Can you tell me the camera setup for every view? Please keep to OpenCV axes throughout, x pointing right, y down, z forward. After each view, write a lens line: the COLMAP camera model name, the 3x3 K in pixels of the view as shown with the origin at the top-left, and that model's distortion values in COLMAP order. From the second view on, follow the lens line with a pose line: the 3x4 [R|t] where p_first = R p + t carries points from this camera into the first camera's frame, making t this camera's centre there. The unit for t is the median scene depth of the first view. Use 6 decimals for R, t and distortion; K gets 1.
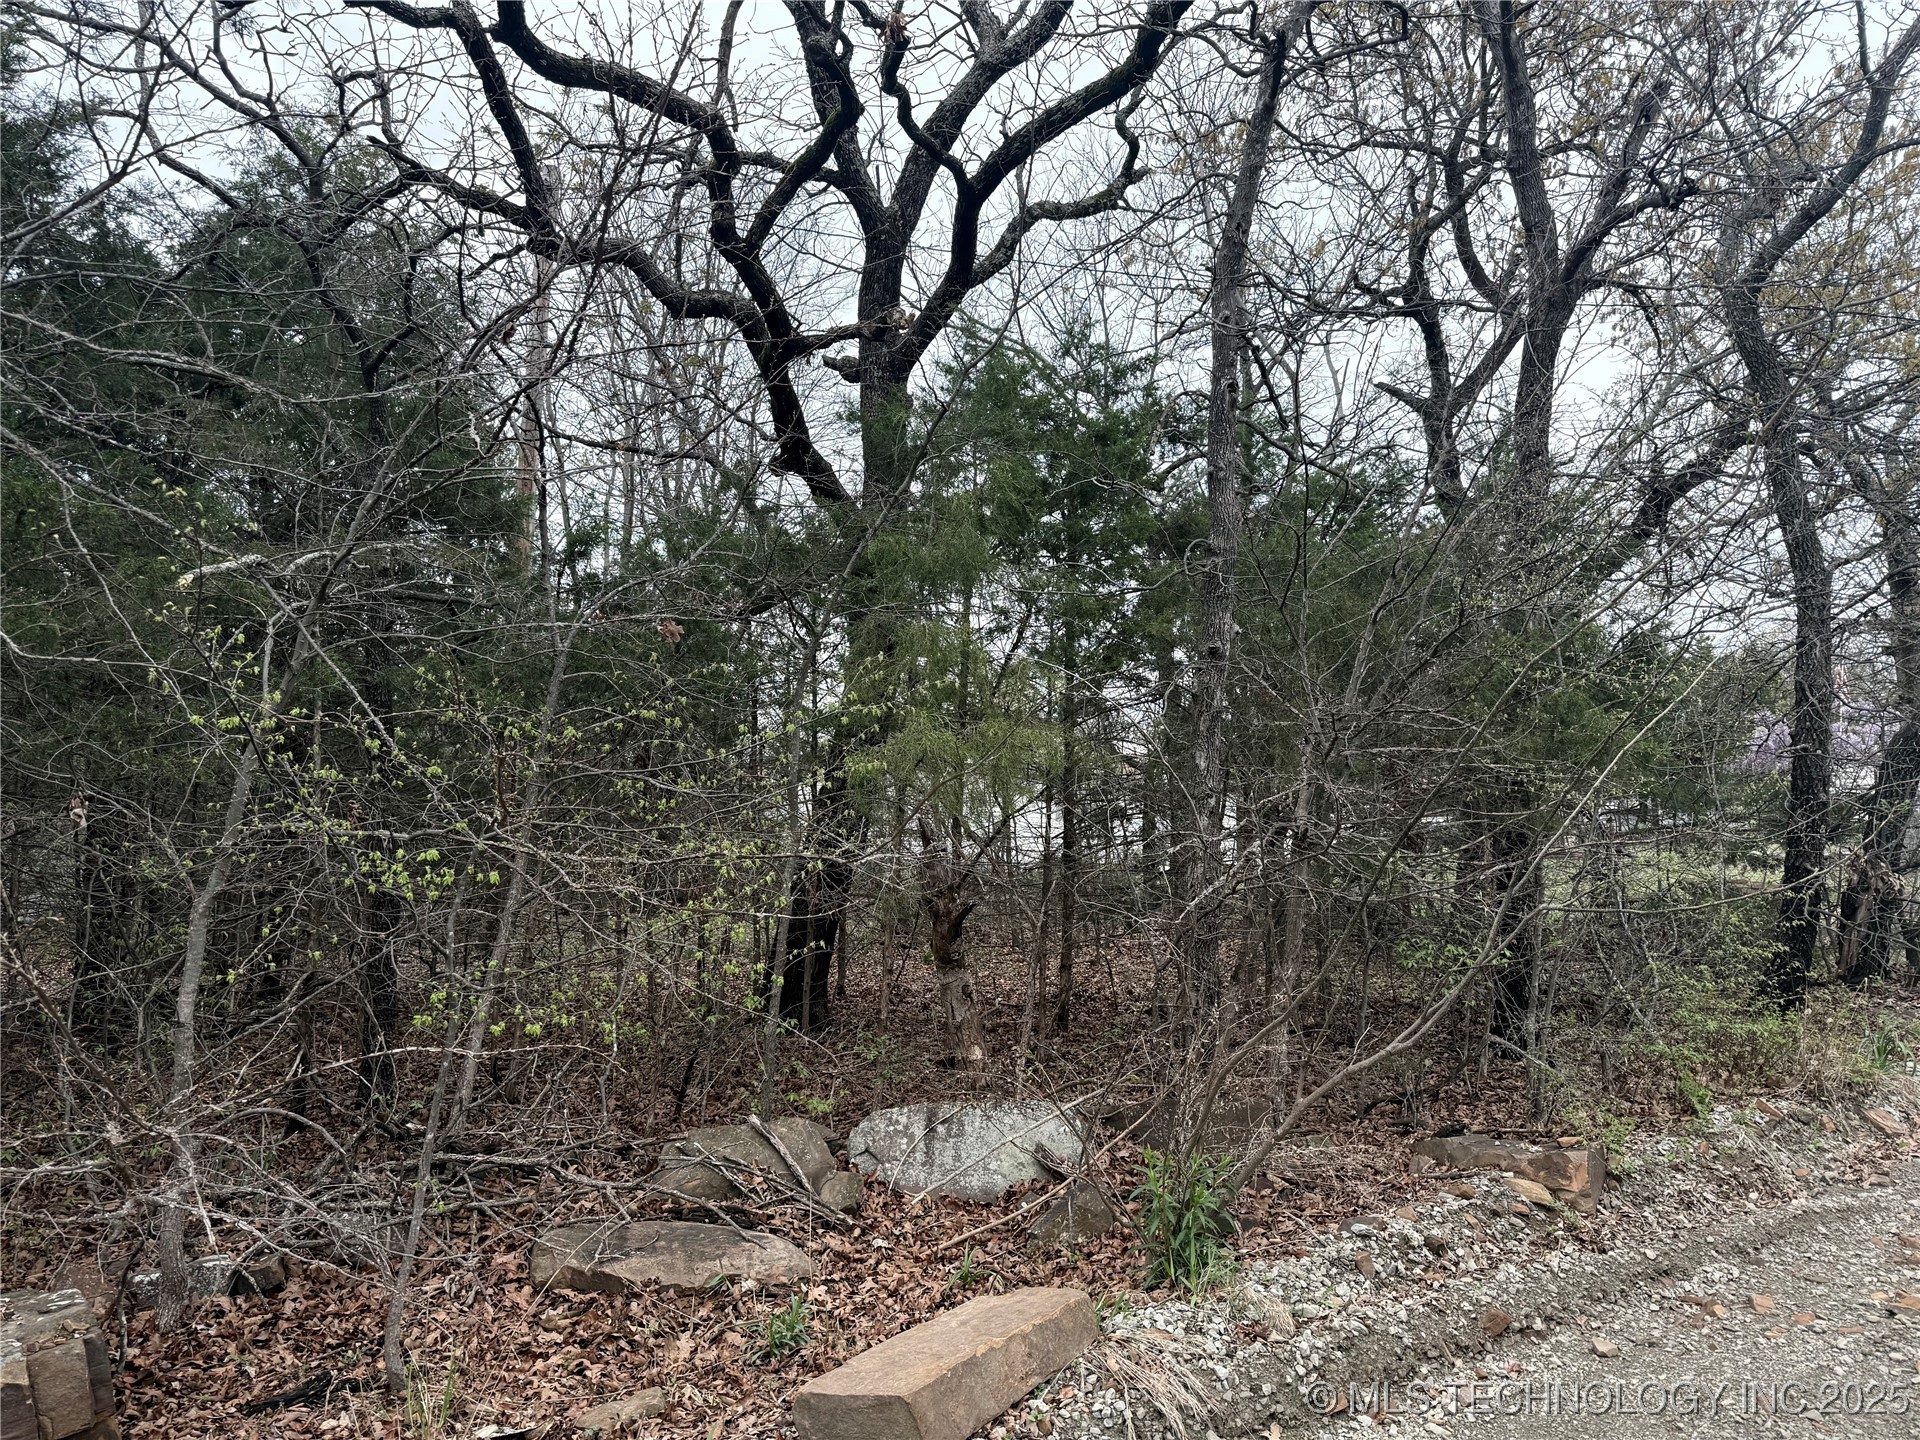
lens RADIAL K [[1347.8, 0, 958.7], [0, 1347.8, 700.8], [0, 0, 1]] dist [-0.006849, -0.006365]
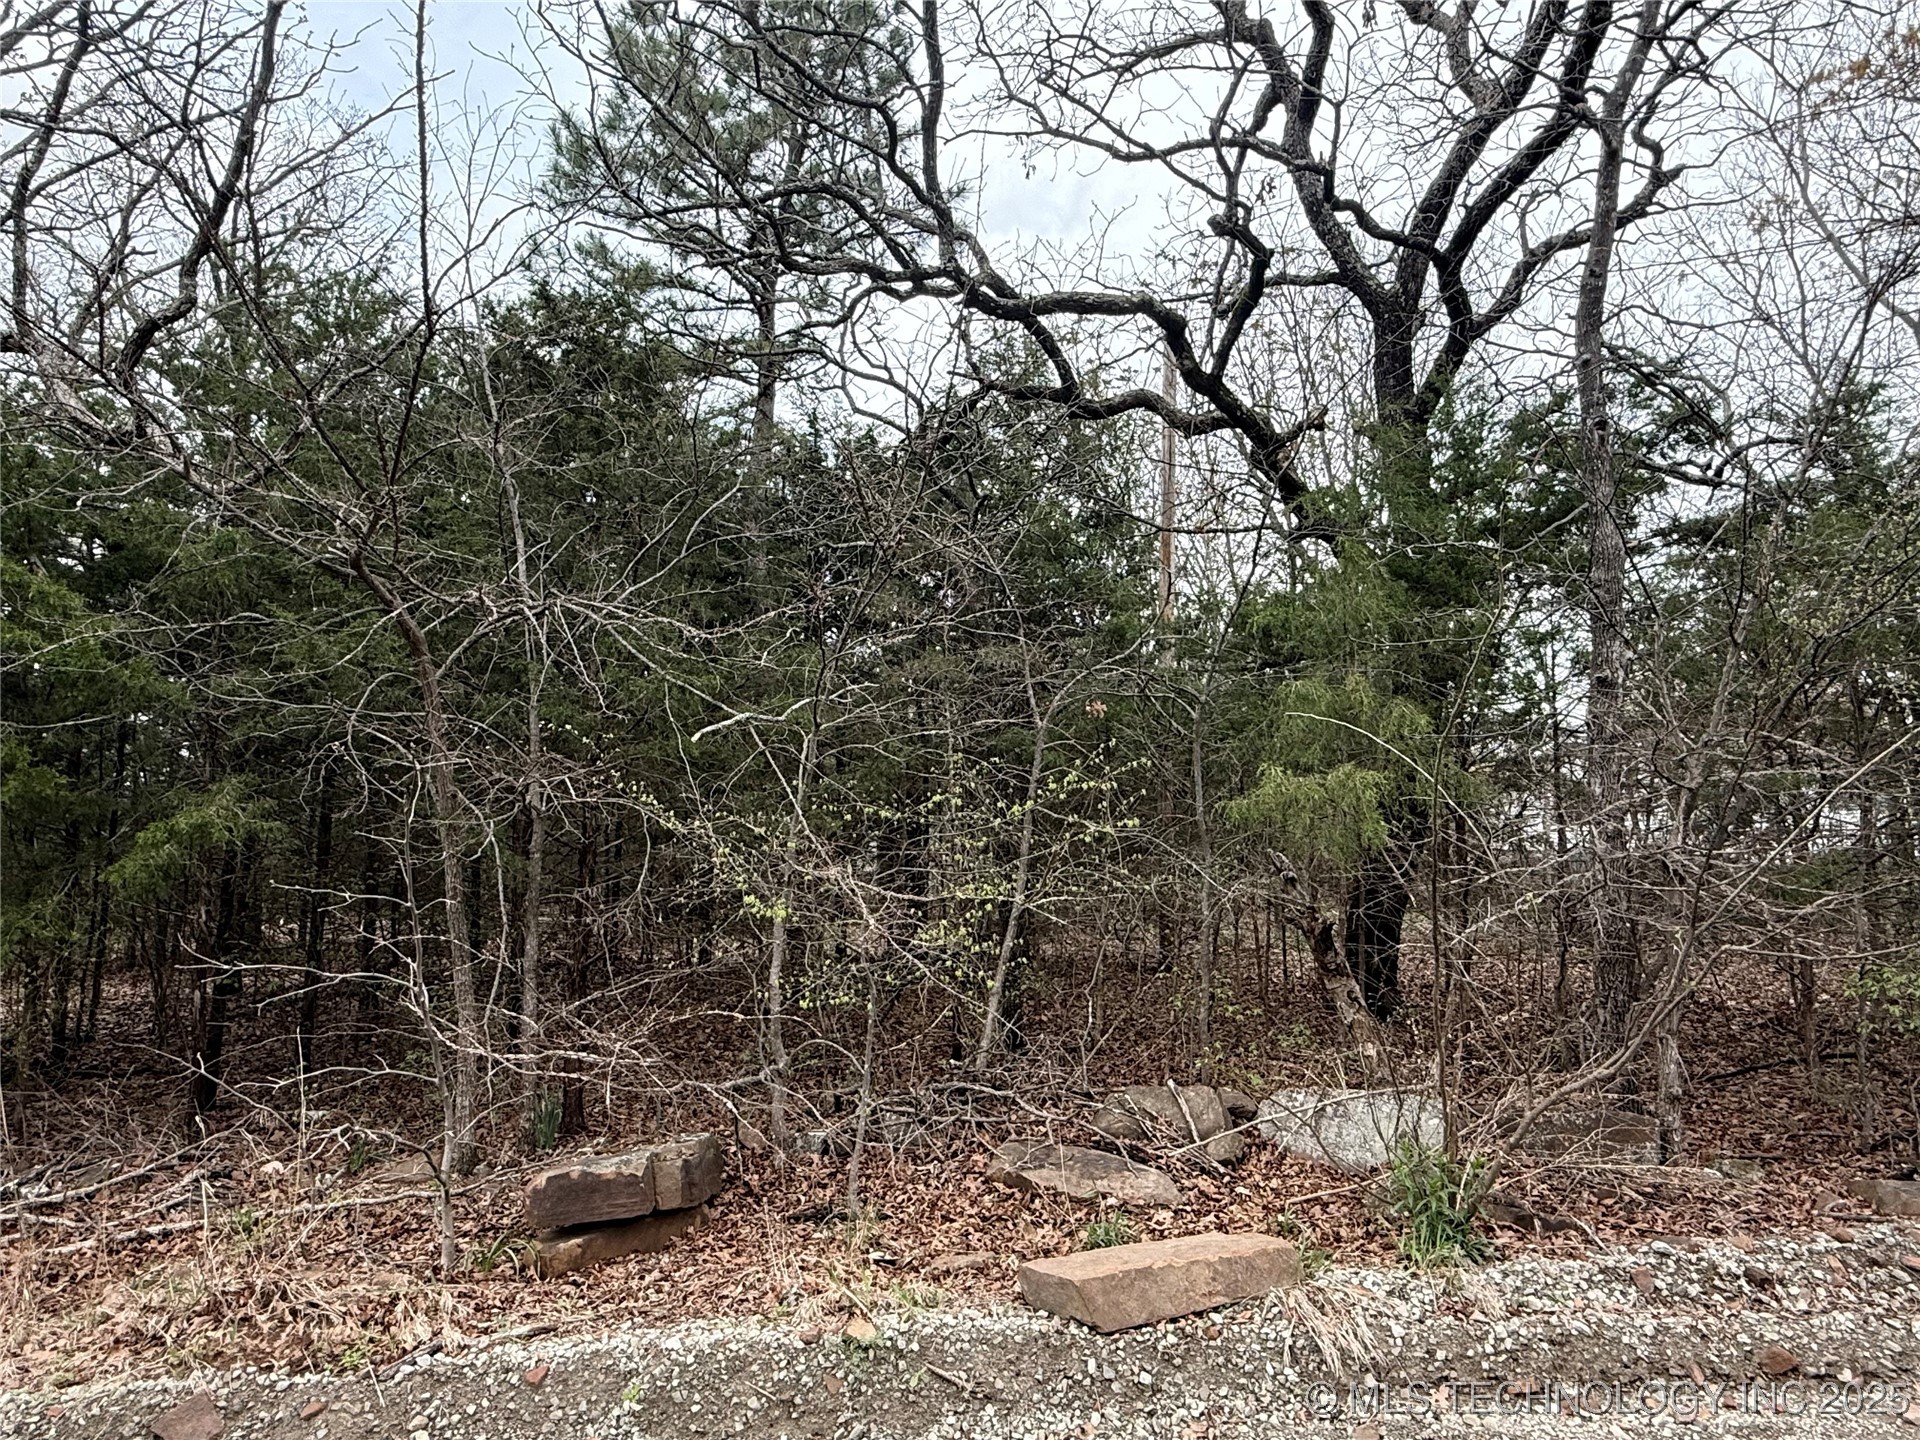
lens RADIAL K [[1182.5, 0, 962.0], [0, 1182.5, 736.7], [0, 0, 1]] dist [-0.018883, 0.000941]
pose [[0.801755, -0.067830, -0.593791, 0.423322], [0.078976, 0.996850, -0.007237, -0.033704], [0.592411, -0.041093, 0.804587, -0.025311]]
